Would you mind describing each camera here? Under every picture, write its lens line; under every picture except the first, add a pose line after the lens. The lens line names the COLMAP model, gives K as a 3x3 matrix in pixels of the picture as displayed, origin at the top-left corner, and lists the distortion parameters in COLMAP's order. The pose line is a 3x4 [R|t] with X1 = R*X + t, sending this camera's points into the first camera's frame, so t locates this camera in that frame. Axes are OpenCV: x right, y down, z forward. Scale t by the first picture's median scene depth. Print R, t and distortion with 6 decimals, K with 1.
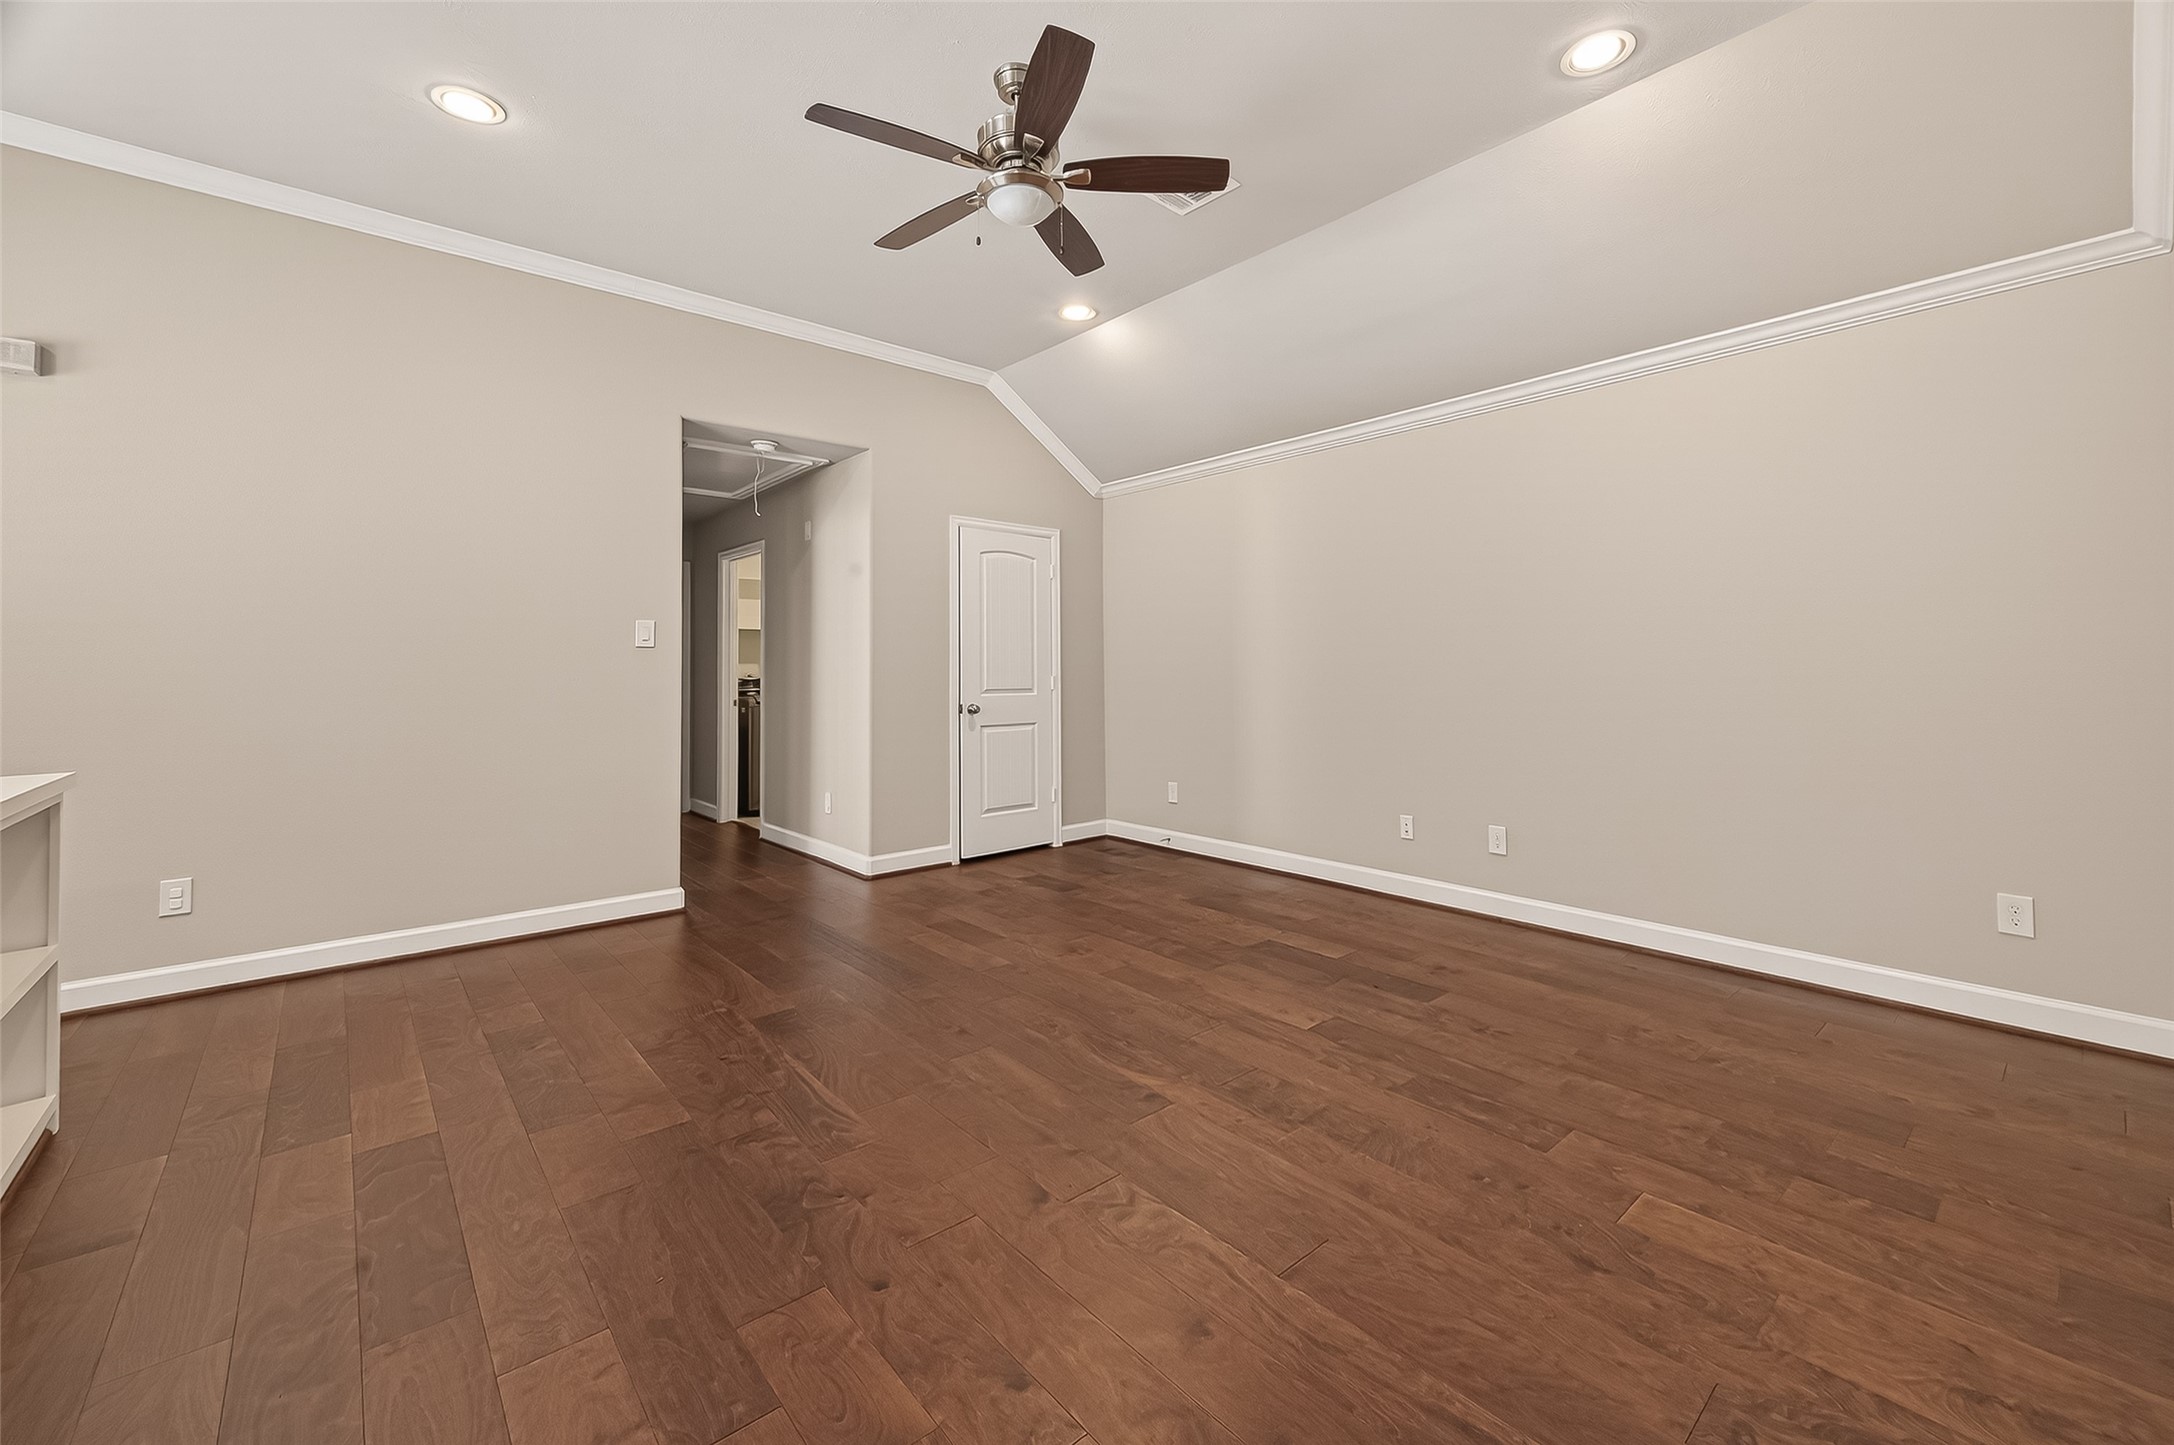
lens RADIAL K [[860.9, 0, 1093.2], [0, 860.9, 650.3], [0, 0, 1]] dist [0.007611, -0.000266]
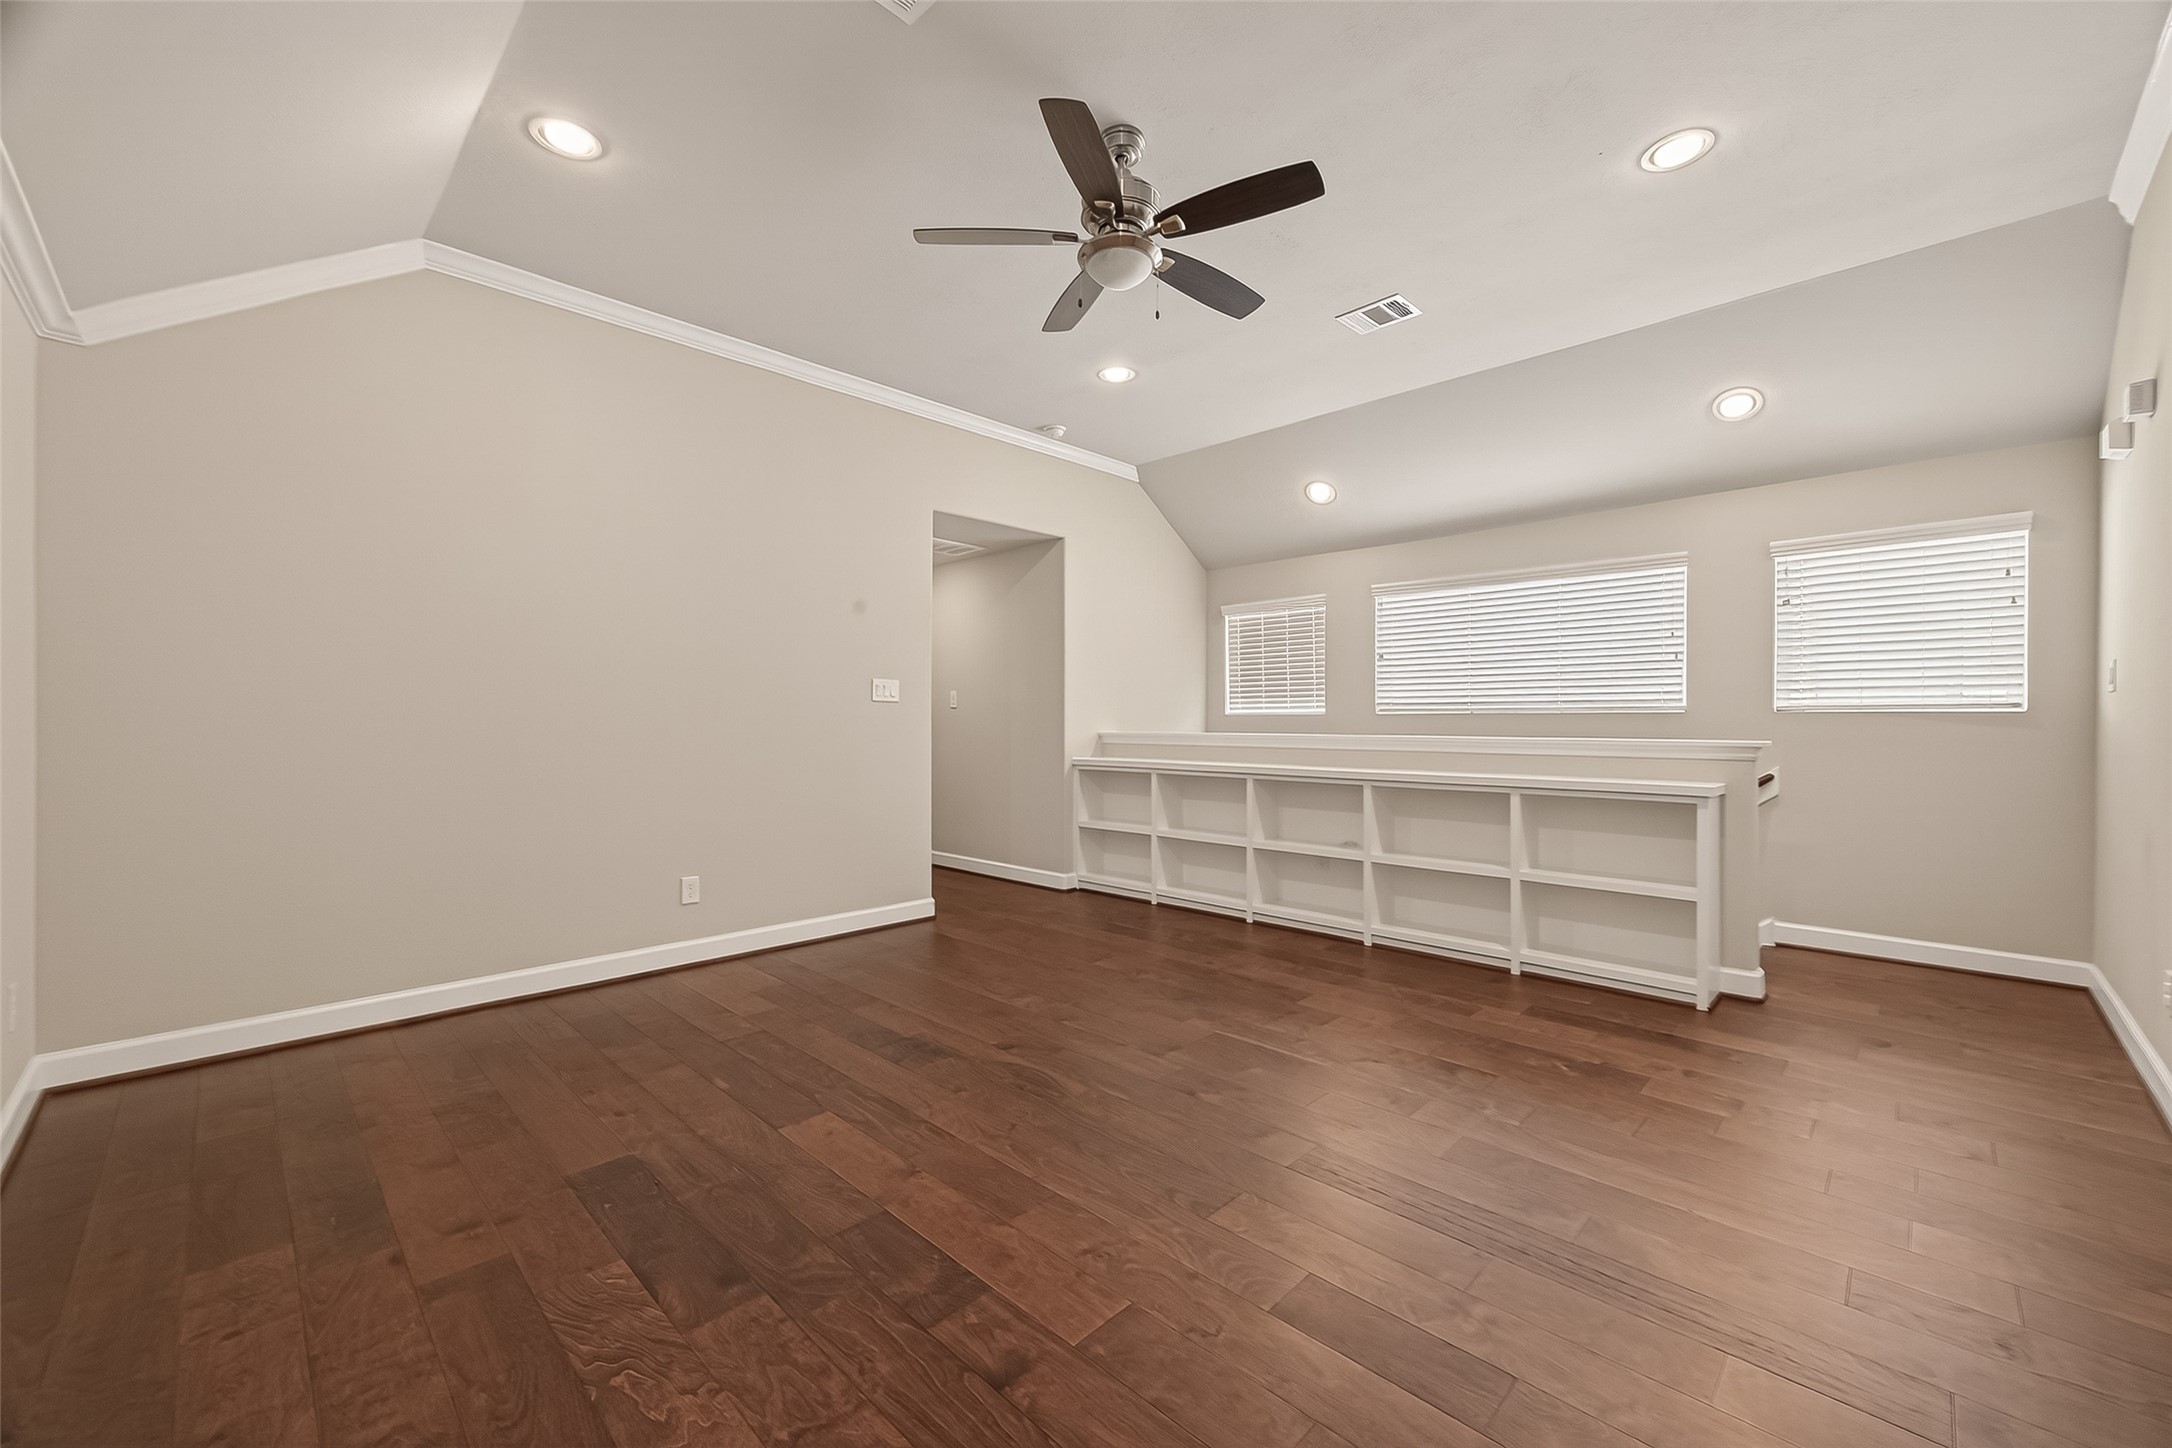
lens RADIAL K [[860.1, 0, 1086.6], [0, 860.1, 739.0], [0, 0, 1]] dist [0.007611, -0.000266]
pose [[-0.996383, 0.007313, -0.084659, 0.042161], [0.007606, 0.999966, -0.003140, 0.039590], [0.084633, -0.003772, -0.996405, 1.853961]]
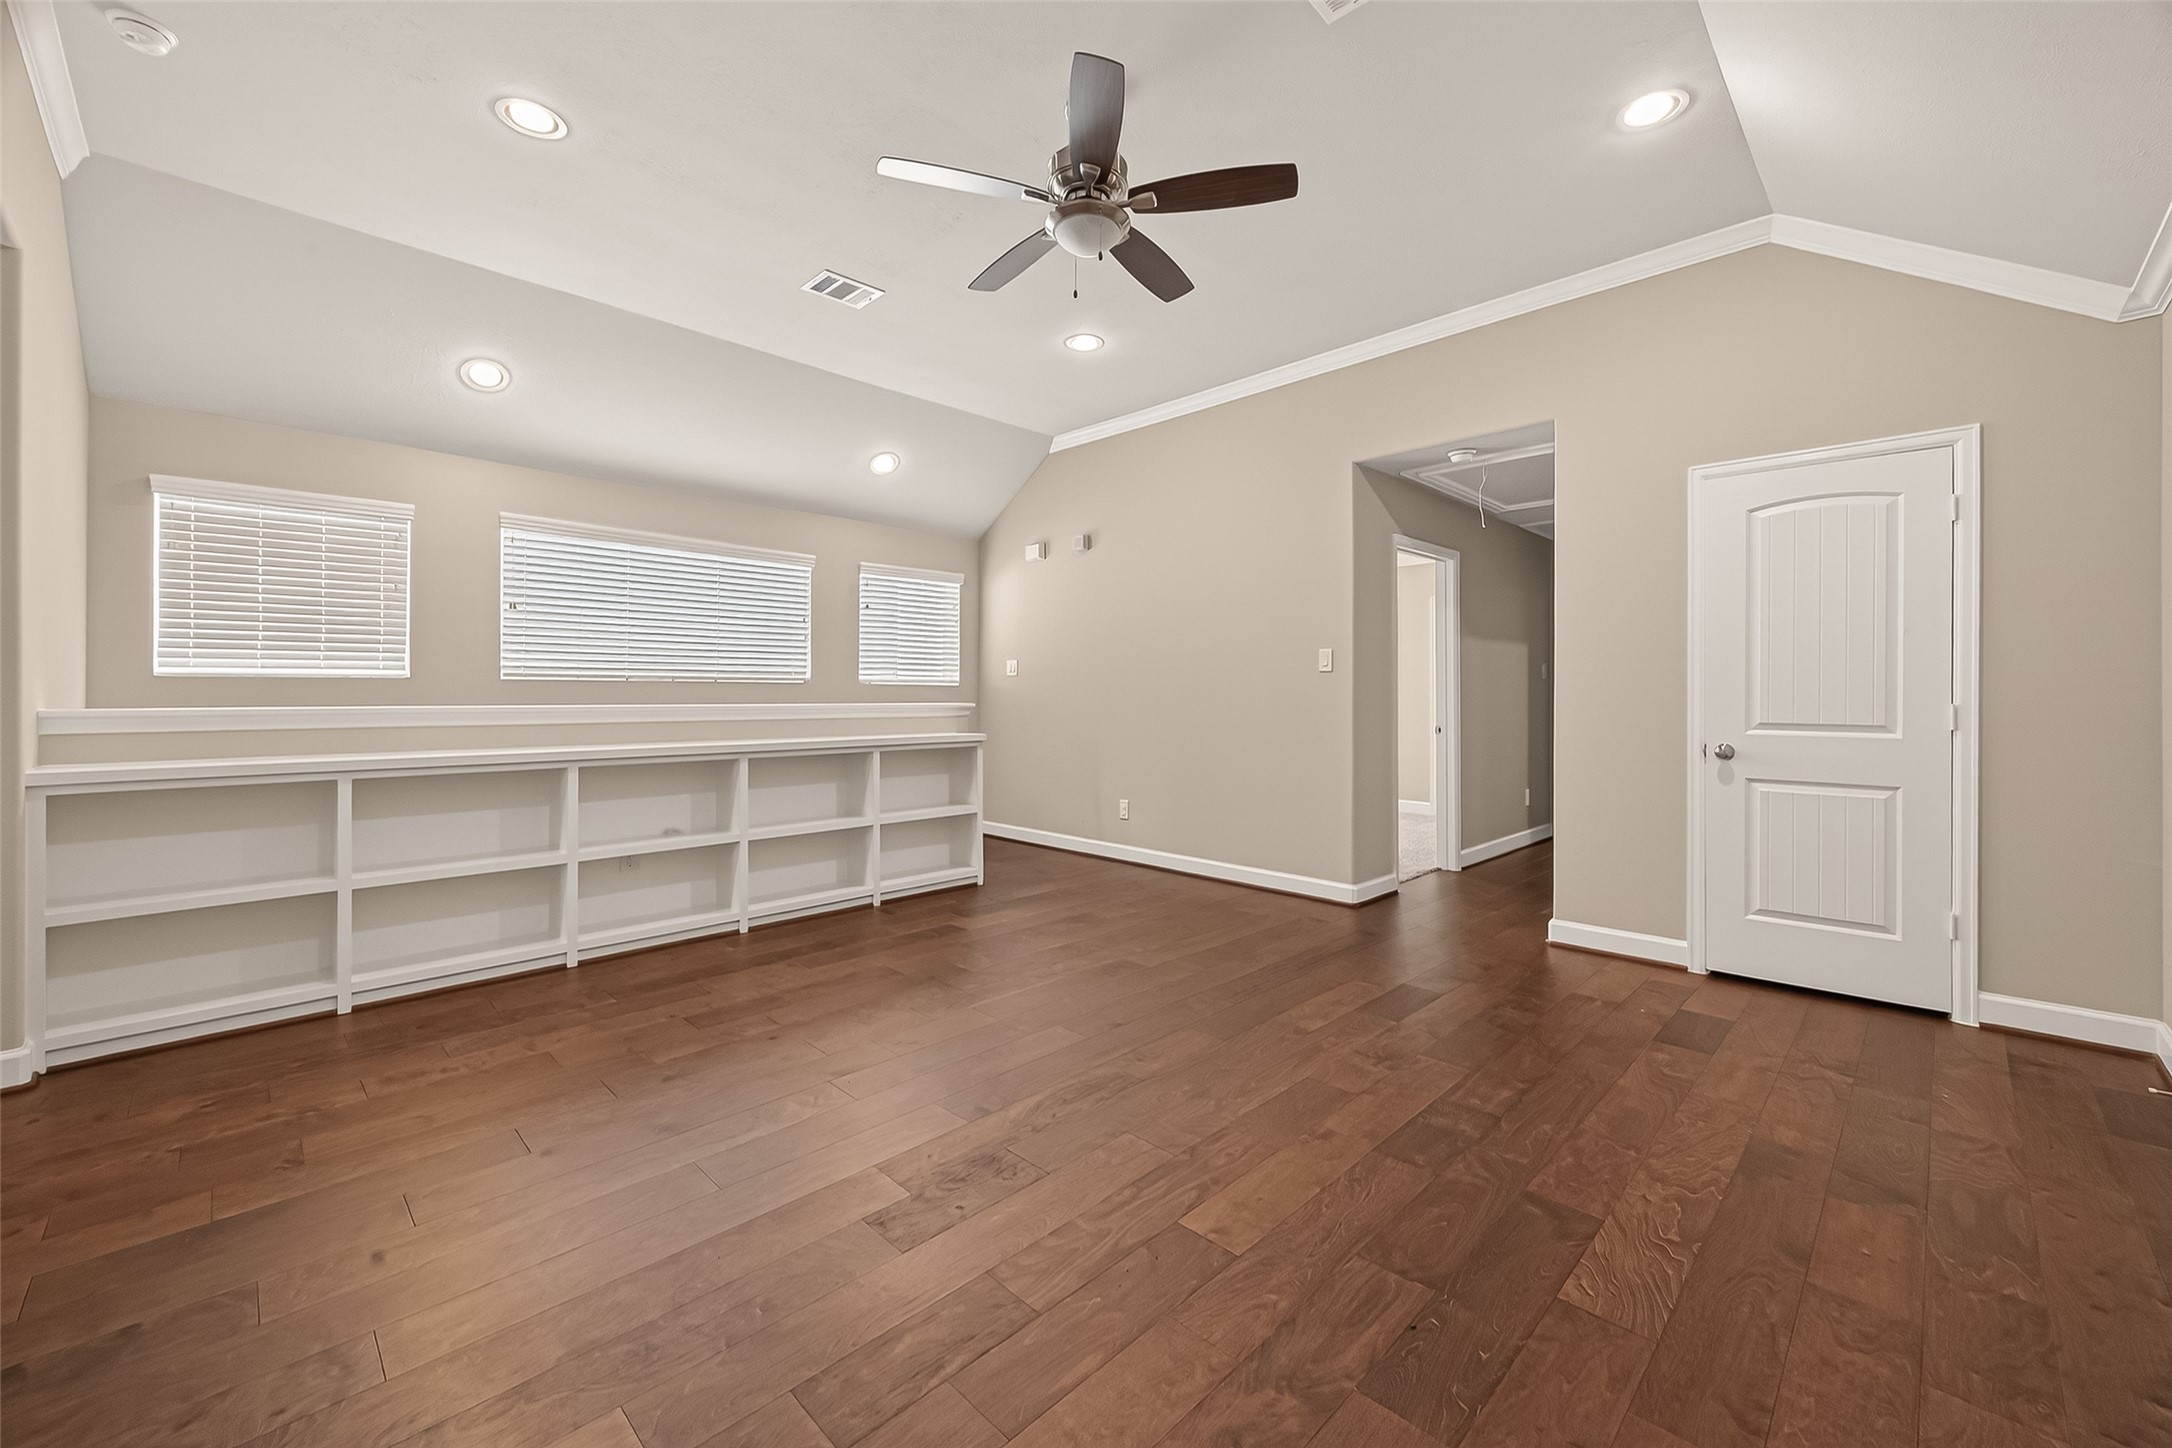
lens RADIAL K [[860.1, 0, 1109.0], [0, 860.1, 693.8], [0, 0, 1]] dist [0.007611, -0.000266]
pose [[0.096950, 0.006286, -0.995269, 0.868211], [0.020744, 0.999750, 0.008335, 0.015761], [0.995073, -0.021454, 0.096796, 0.843526]]
